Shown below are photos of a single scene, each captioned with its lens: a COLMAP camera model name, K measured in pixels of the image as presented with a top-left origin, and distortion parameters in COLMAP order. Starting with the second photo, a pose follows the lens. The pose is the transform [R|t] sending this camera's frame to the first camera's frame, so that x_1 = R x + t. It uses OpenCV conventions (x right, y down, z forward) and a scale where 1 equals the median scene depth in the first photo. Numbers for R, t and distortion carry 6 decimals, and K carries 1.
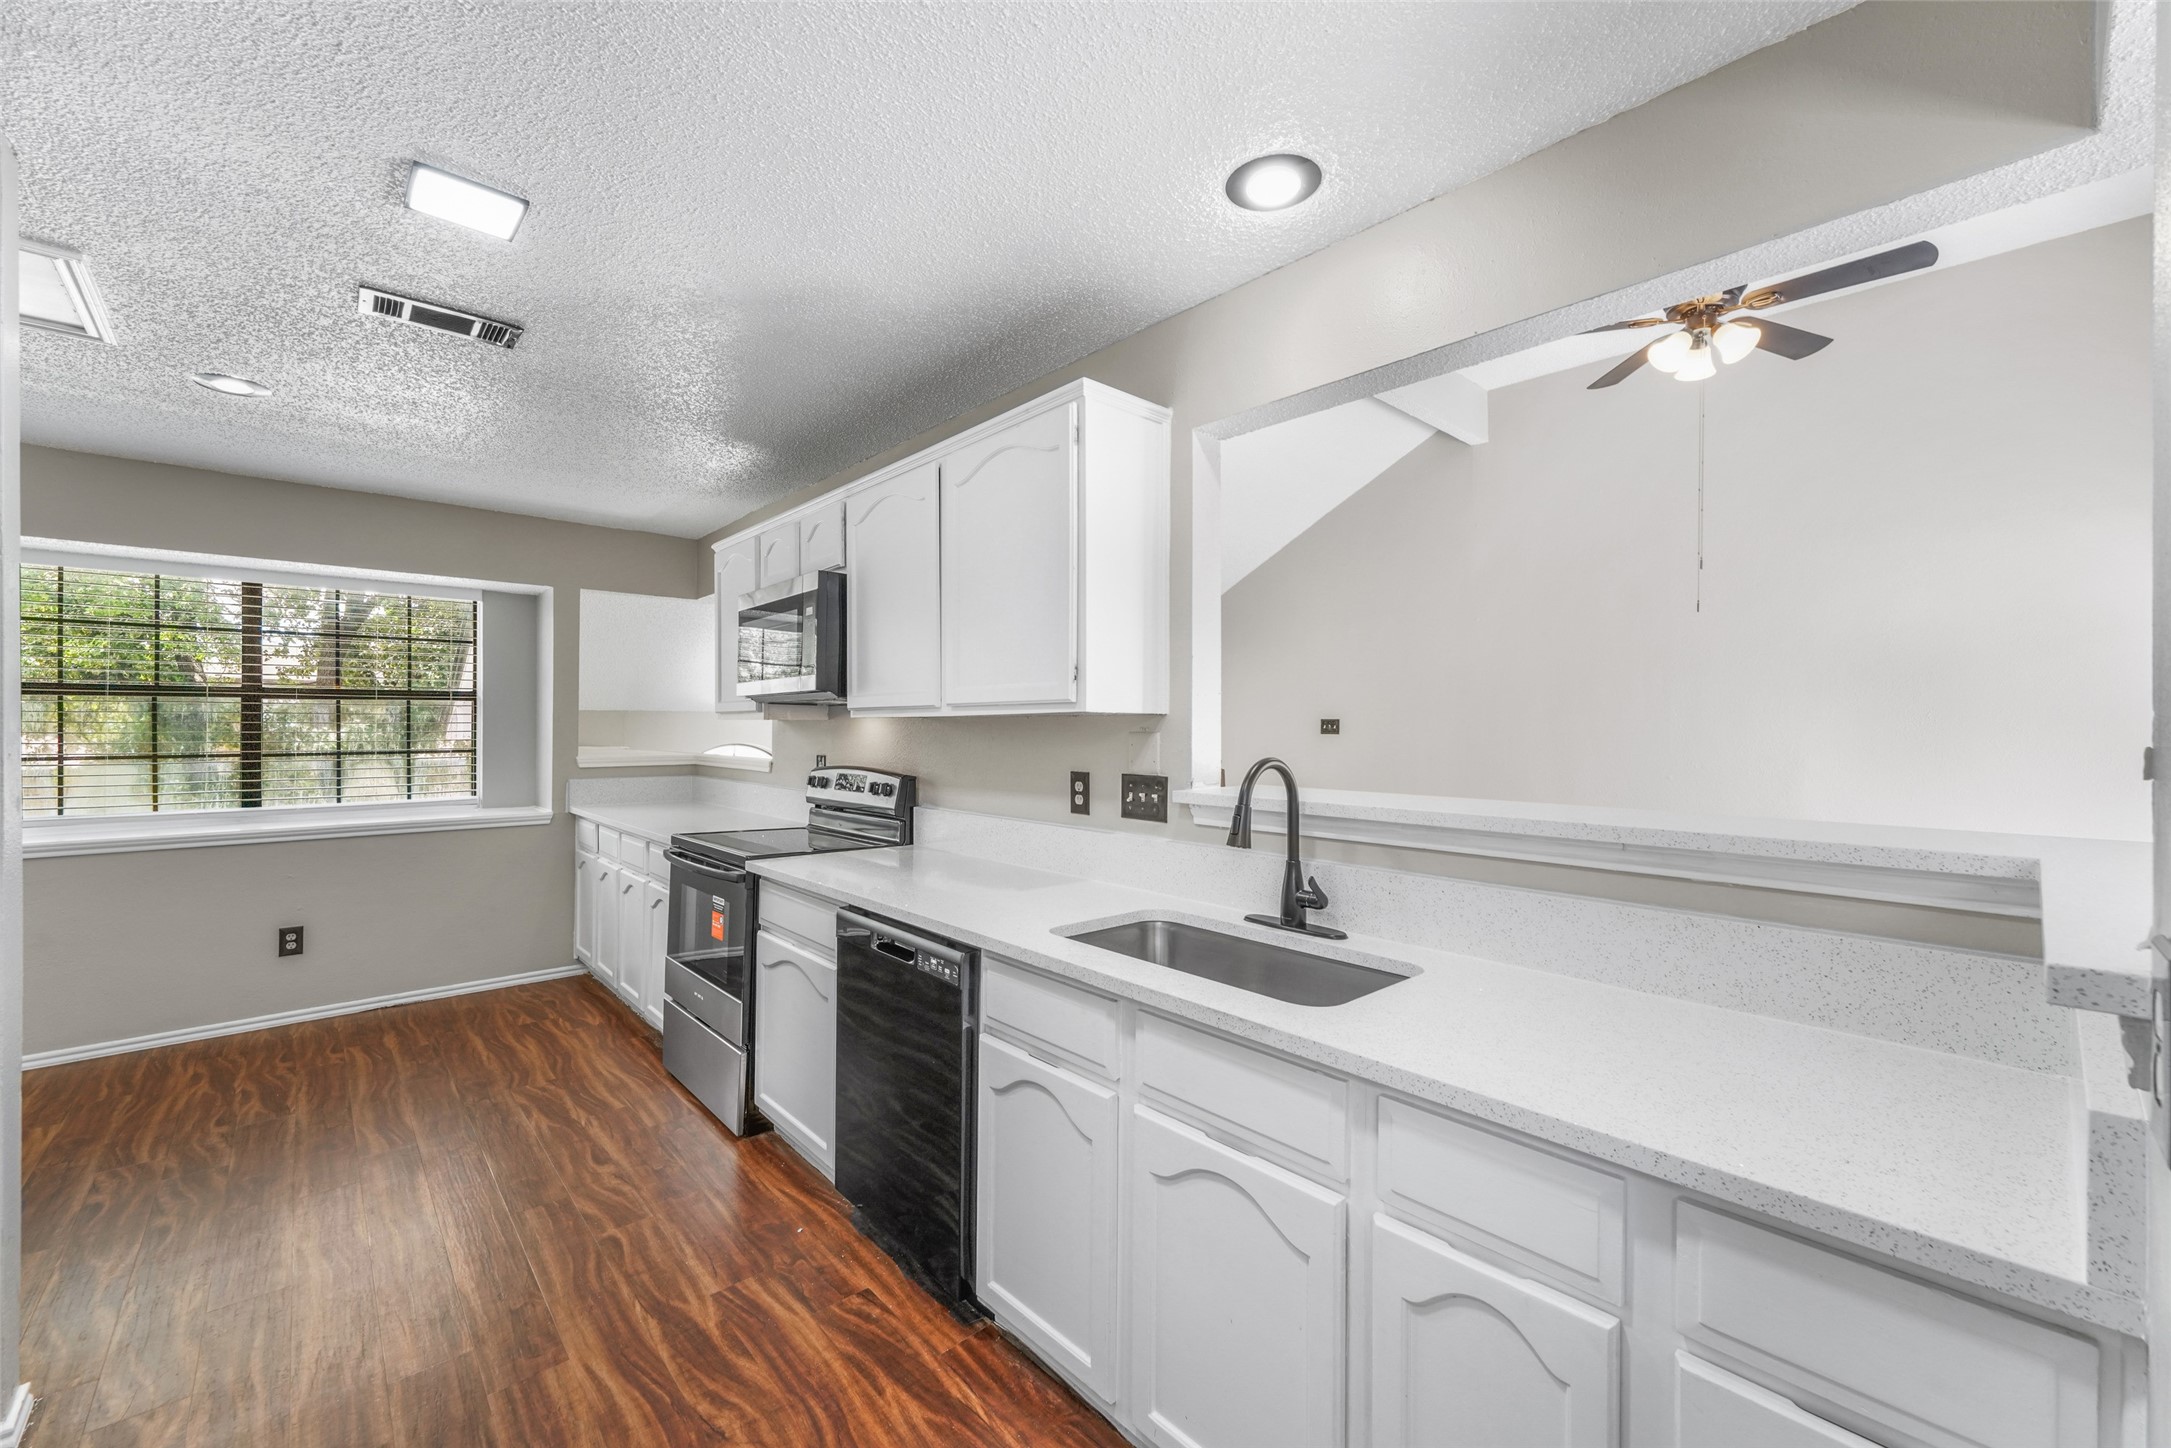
lens RADIAL K [[877.4, 0, 1074.8], [0, 877.4, 725.8], [0, 0, 1]] dist [0.010026, -0.002566]
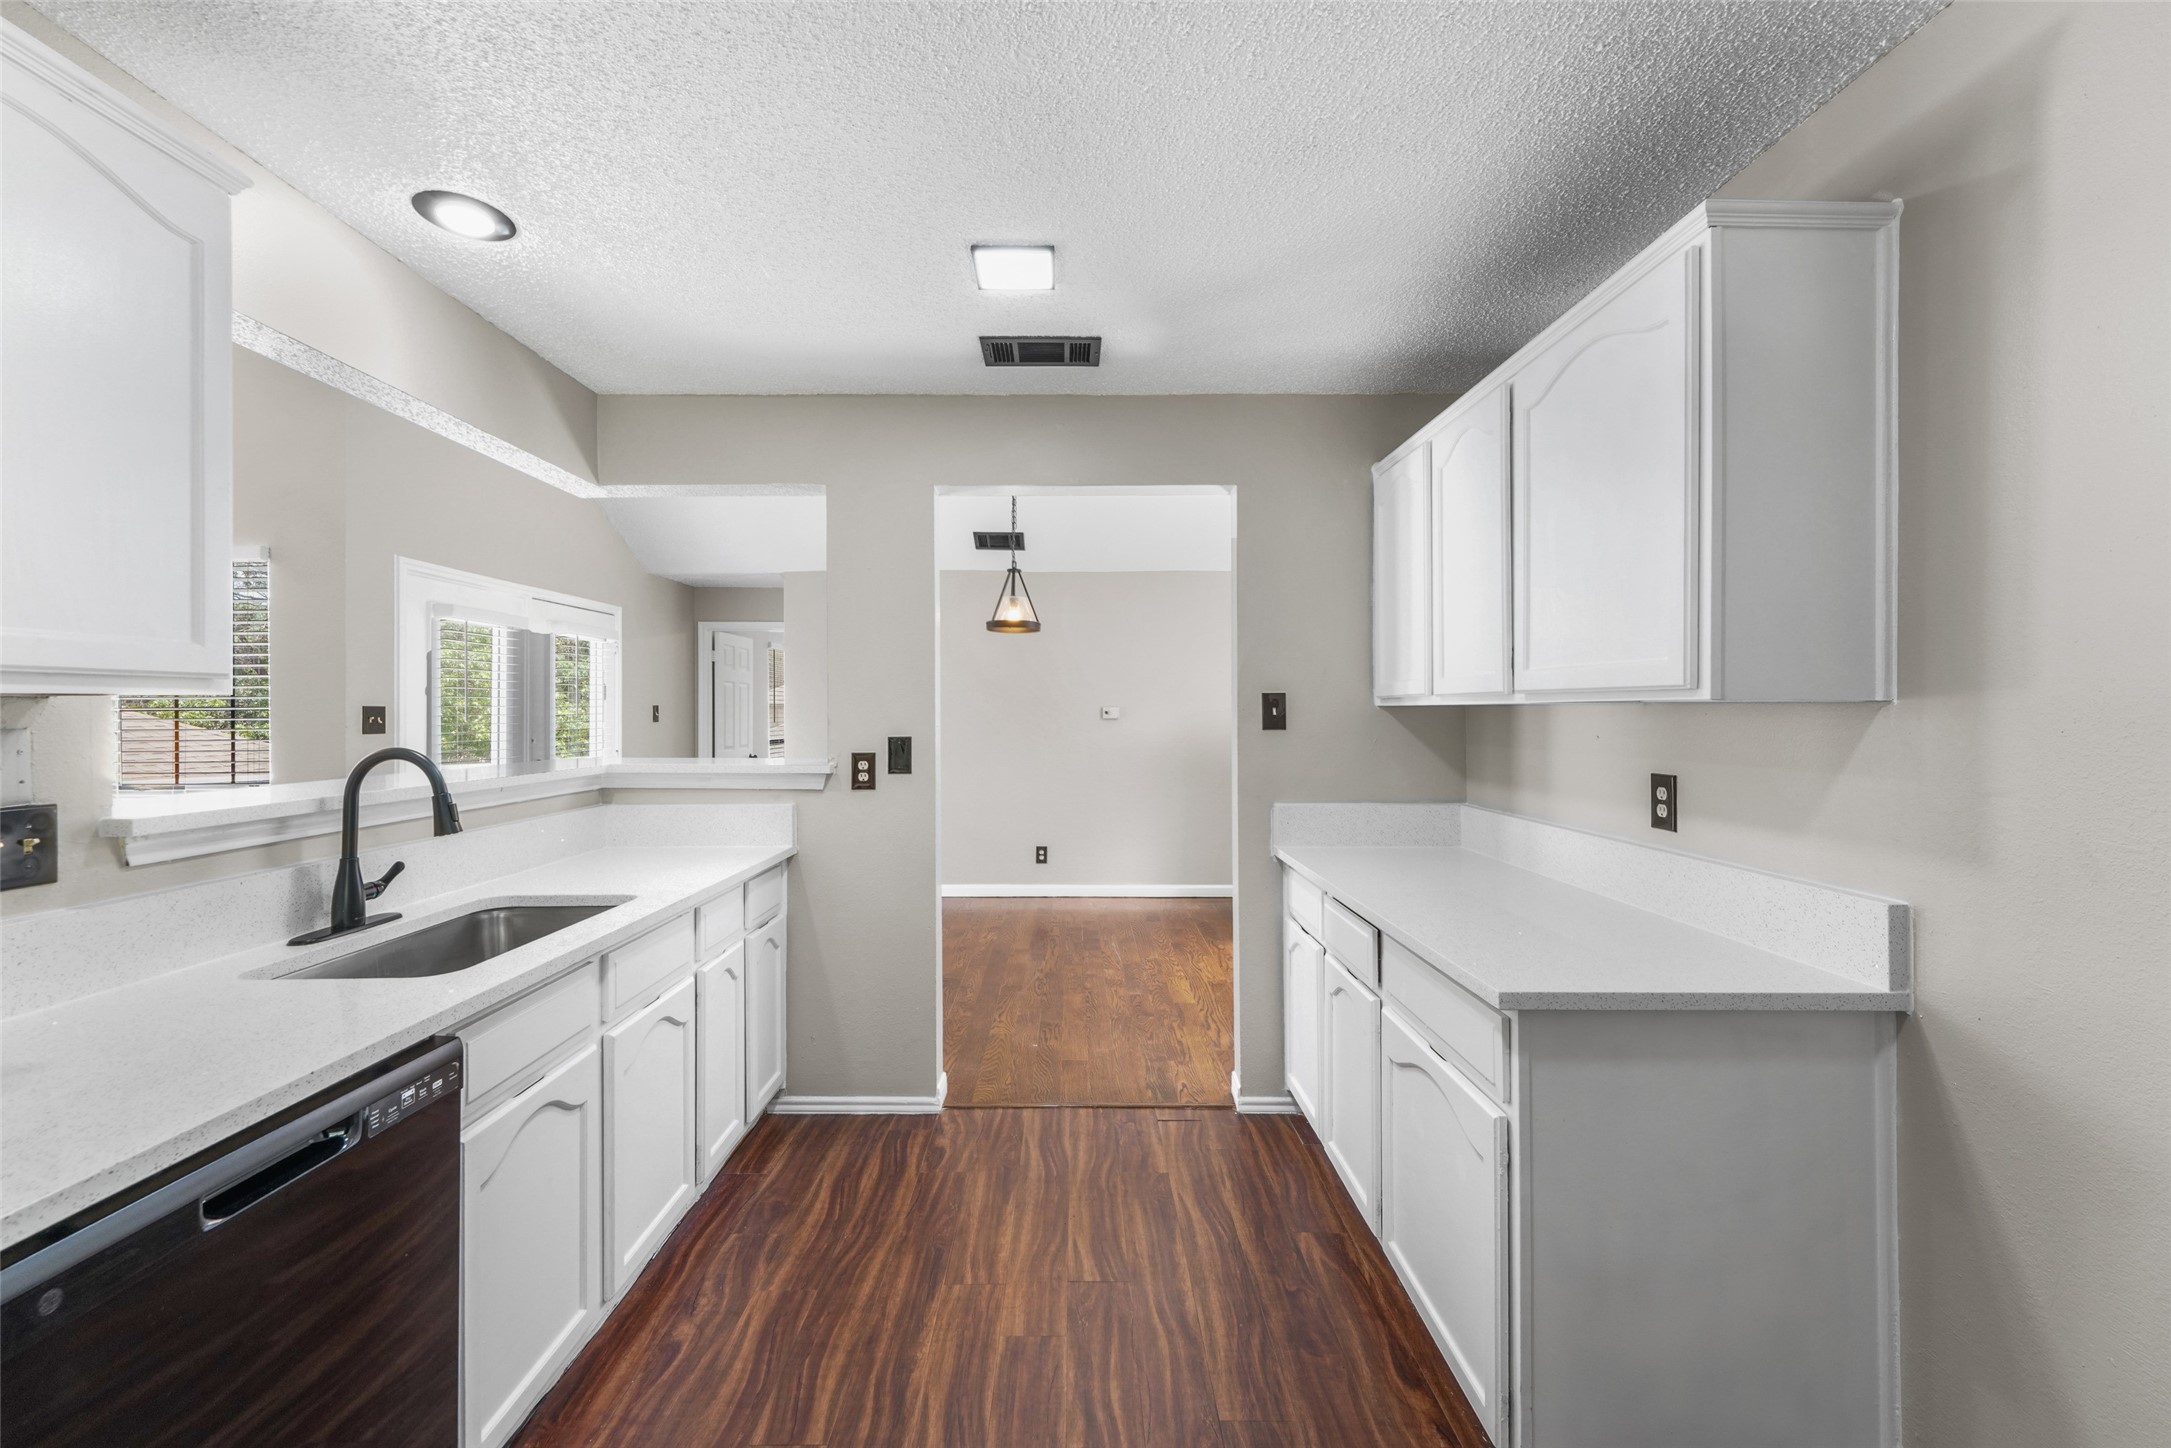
lens RADIAL K [[877.4, 0, 1076.8], [0, 877.4, 709.5], [0, 0, 1]] dist [0.010026, -0.002566]
pose [[-0.750087, -0.002259, 0.661335, -0.598252], [-0.000475, 0.999996, 0.002877, -0.005532], [-0.661339, 0.001844, -0.750085, 0.738064]]
